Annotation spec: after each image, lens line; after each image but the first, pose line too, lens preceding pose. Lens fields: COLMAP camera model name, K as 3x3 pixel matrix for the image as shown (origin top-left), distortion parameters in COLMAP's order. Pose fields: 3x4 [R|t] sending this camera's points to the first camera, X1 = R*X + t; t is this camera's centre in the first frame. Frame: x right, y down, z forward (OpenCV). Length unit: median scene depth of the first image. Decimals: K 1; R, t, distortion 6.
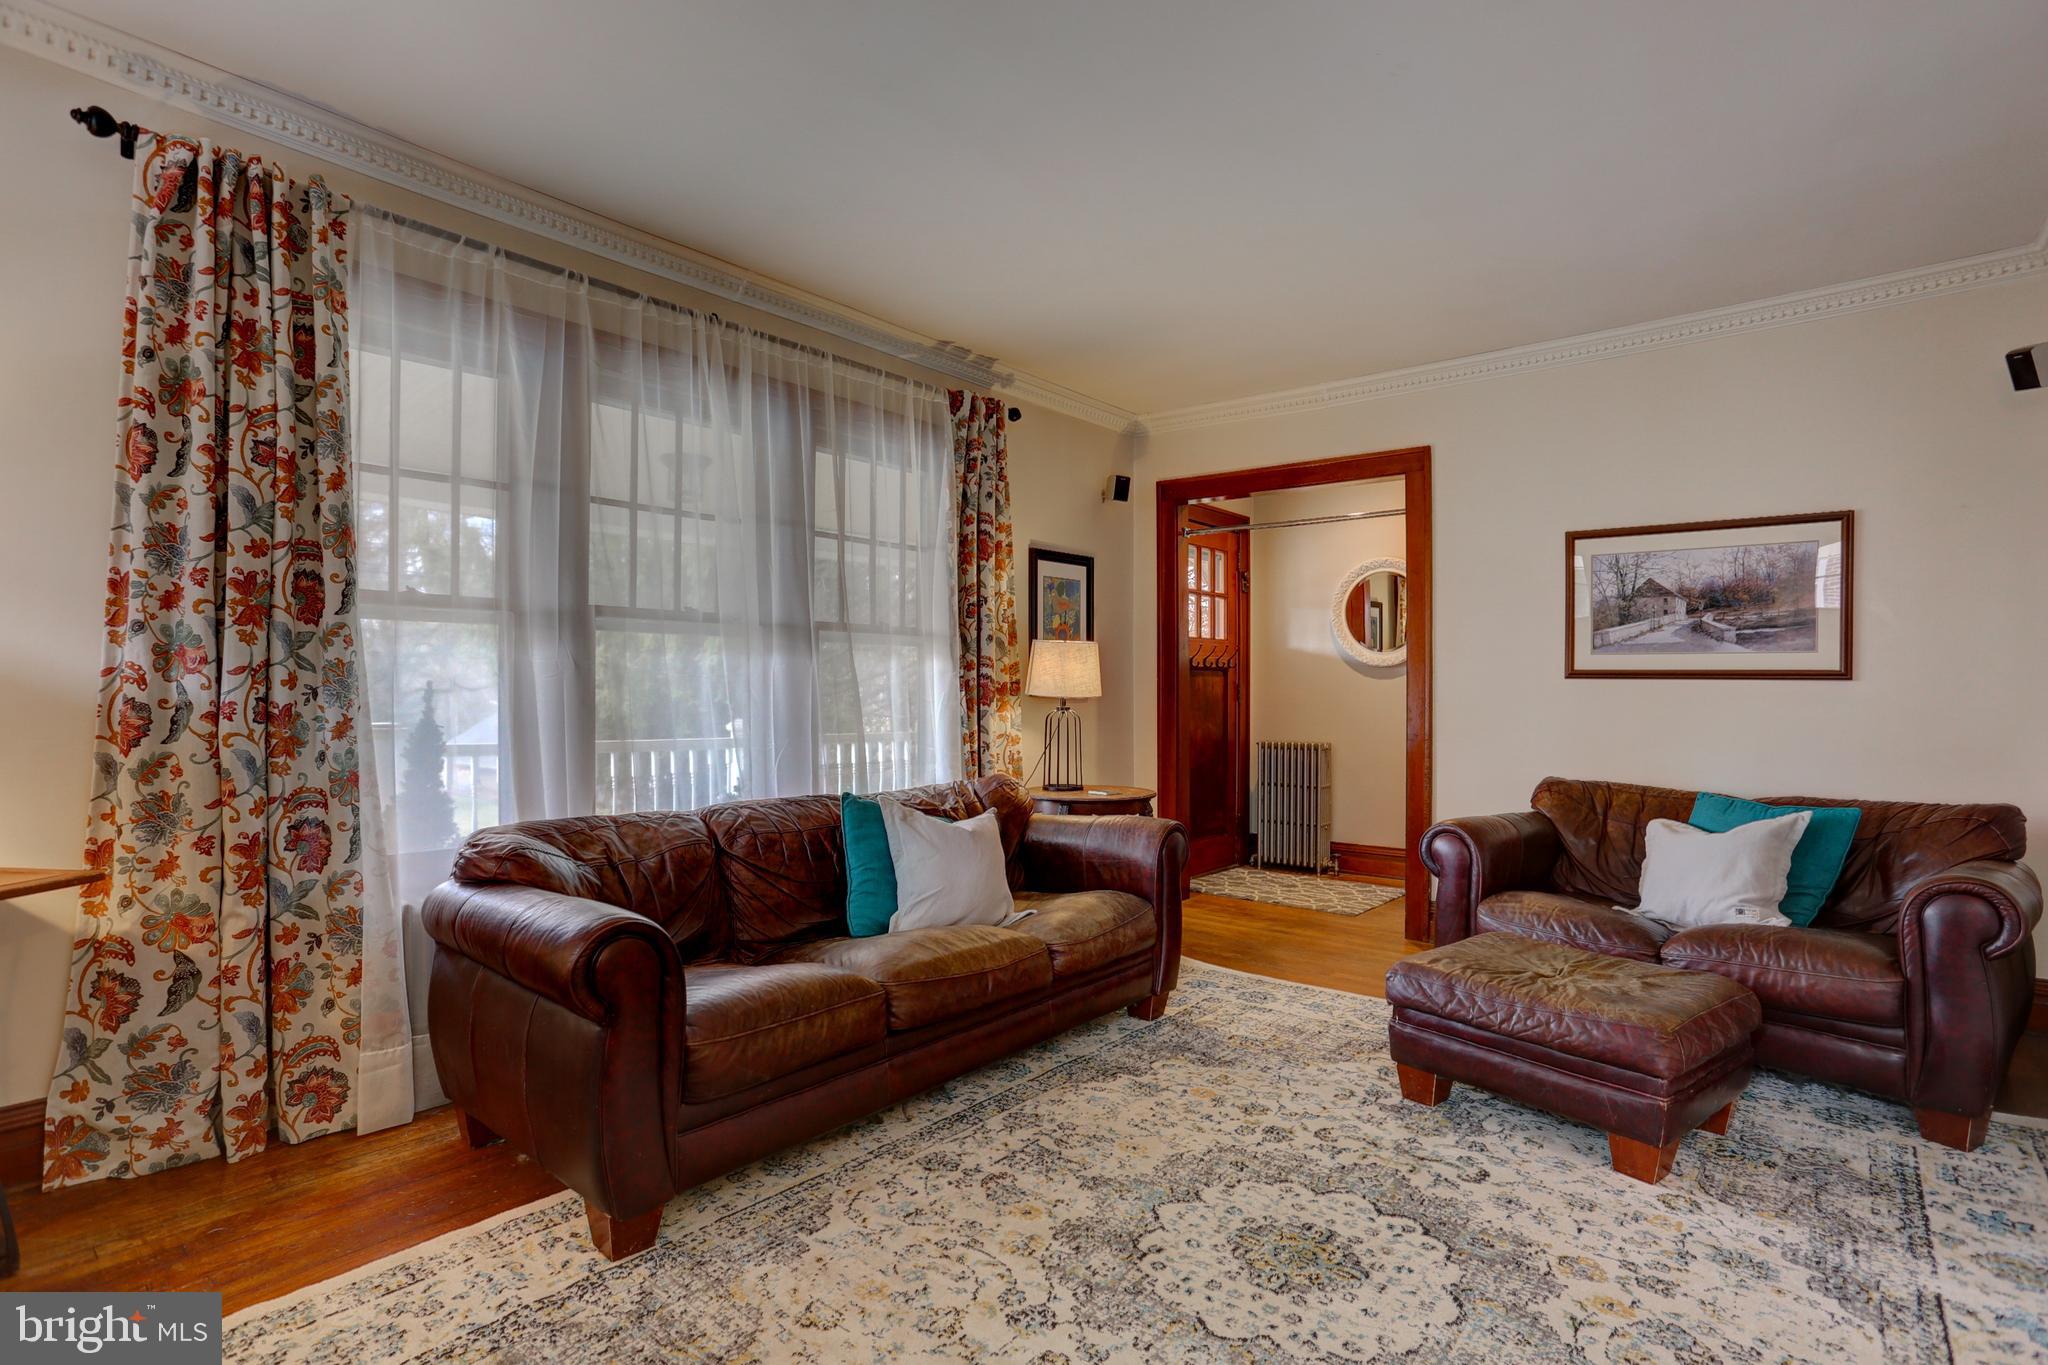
lens RADIAL K [[1008.9, 0, 1027.9], [0, 1008.9, 693.4], [0, 0, 1]] dist [-0.082898, 0.039895]
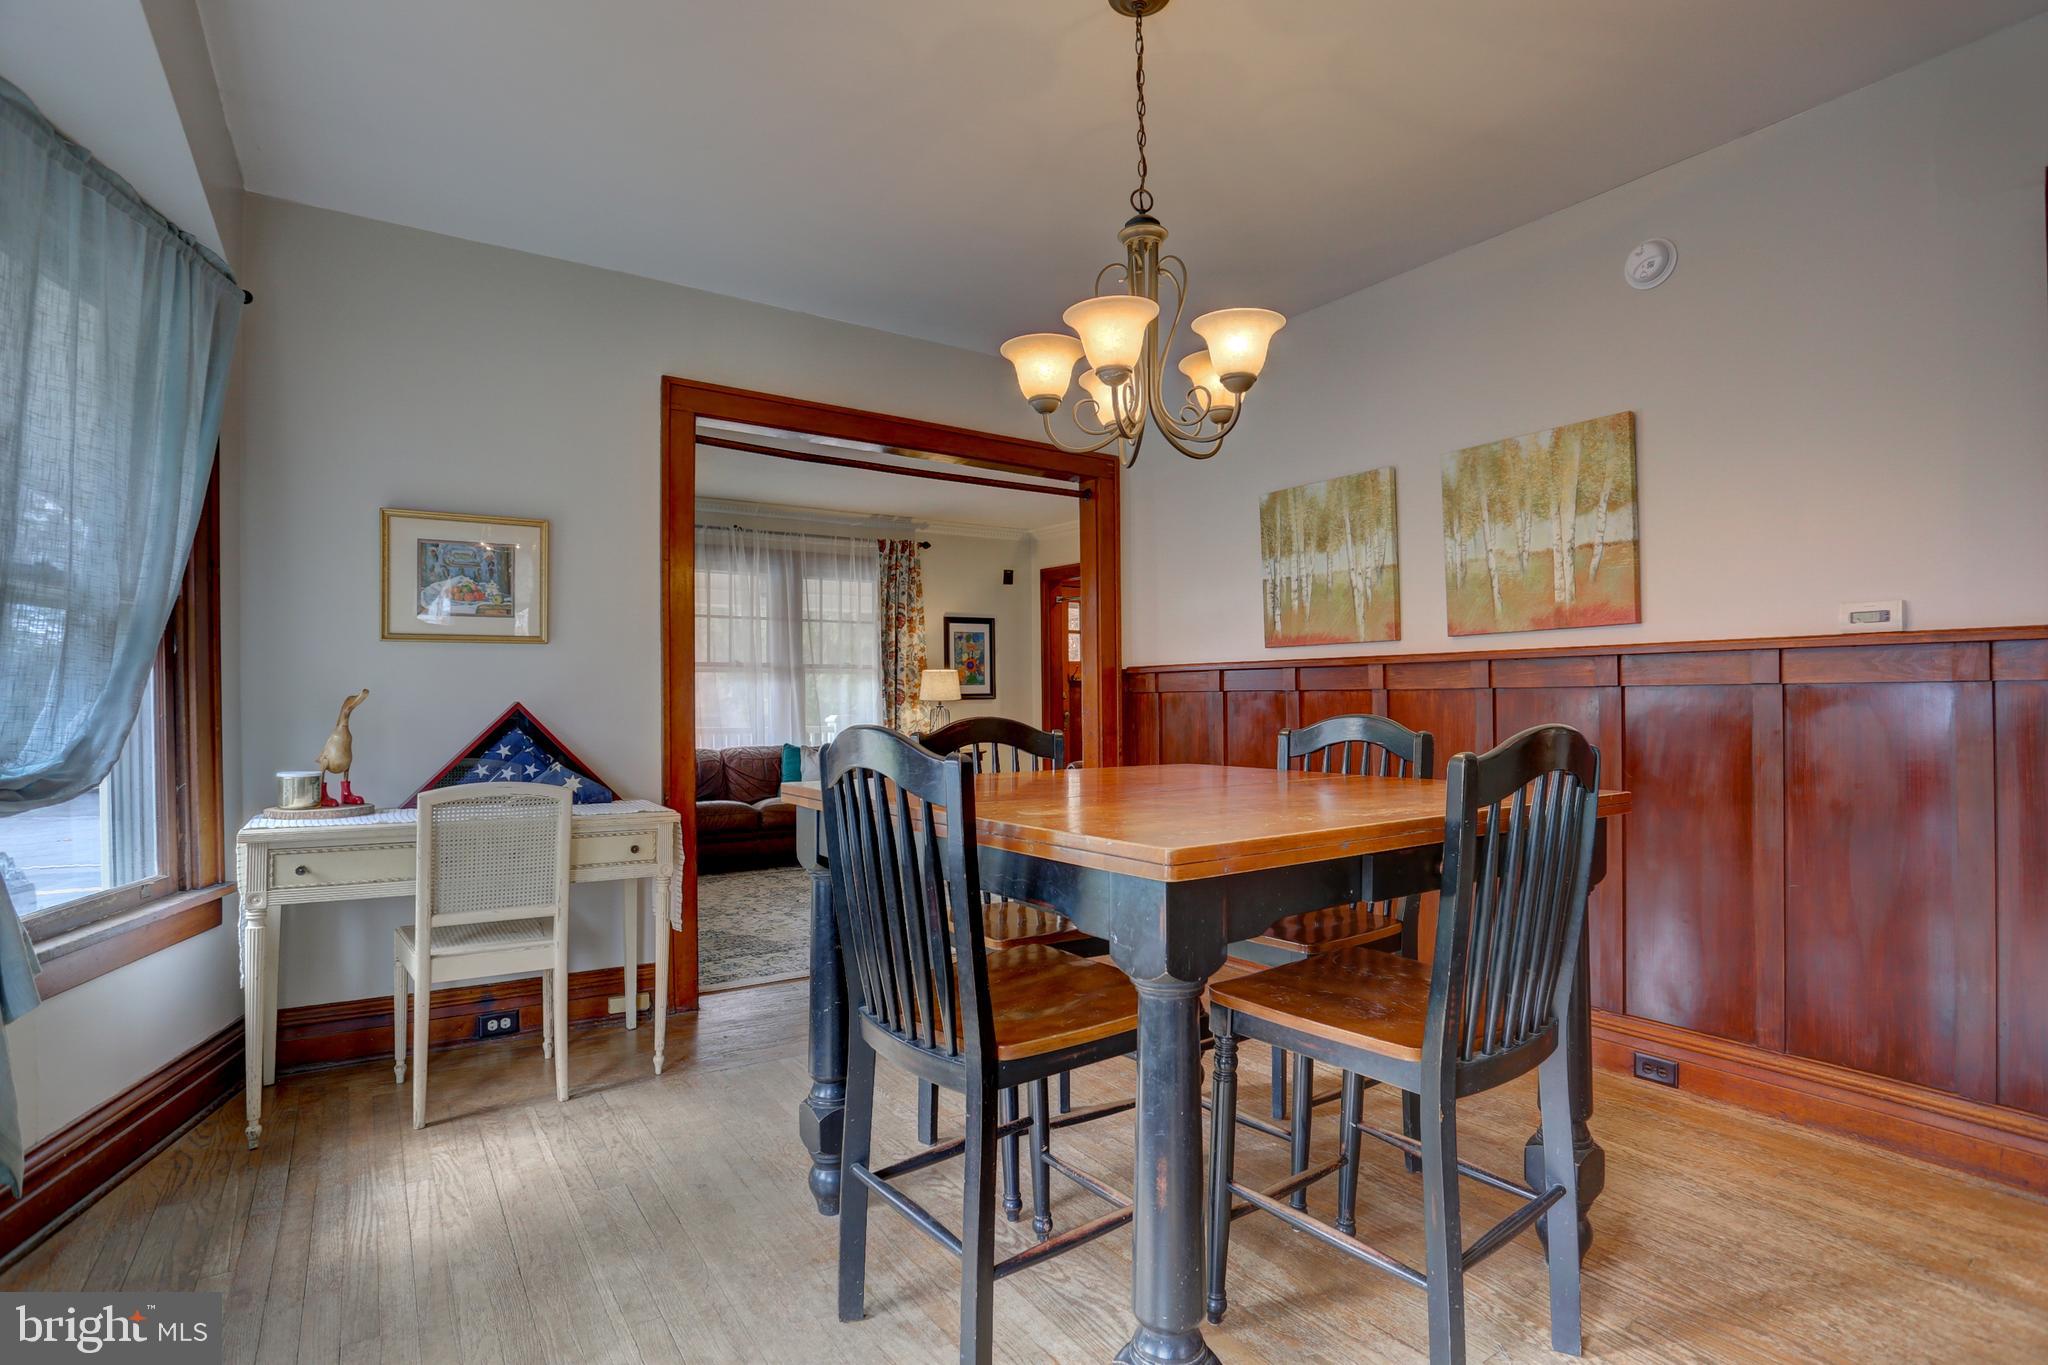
lens RADIAL K [[1008.9, 0, 1027.9], [0, 1008.9, 693.4], [0, 0, 1]] dist [-0.082898, 0.039895]
pose [[0.963086, -0.010816, -0.268976, 1.221868], [0.008467, 0.999915, -0.009894, 0.018076], [0.269060, 0.007251, 0.963096, -1.316265]]
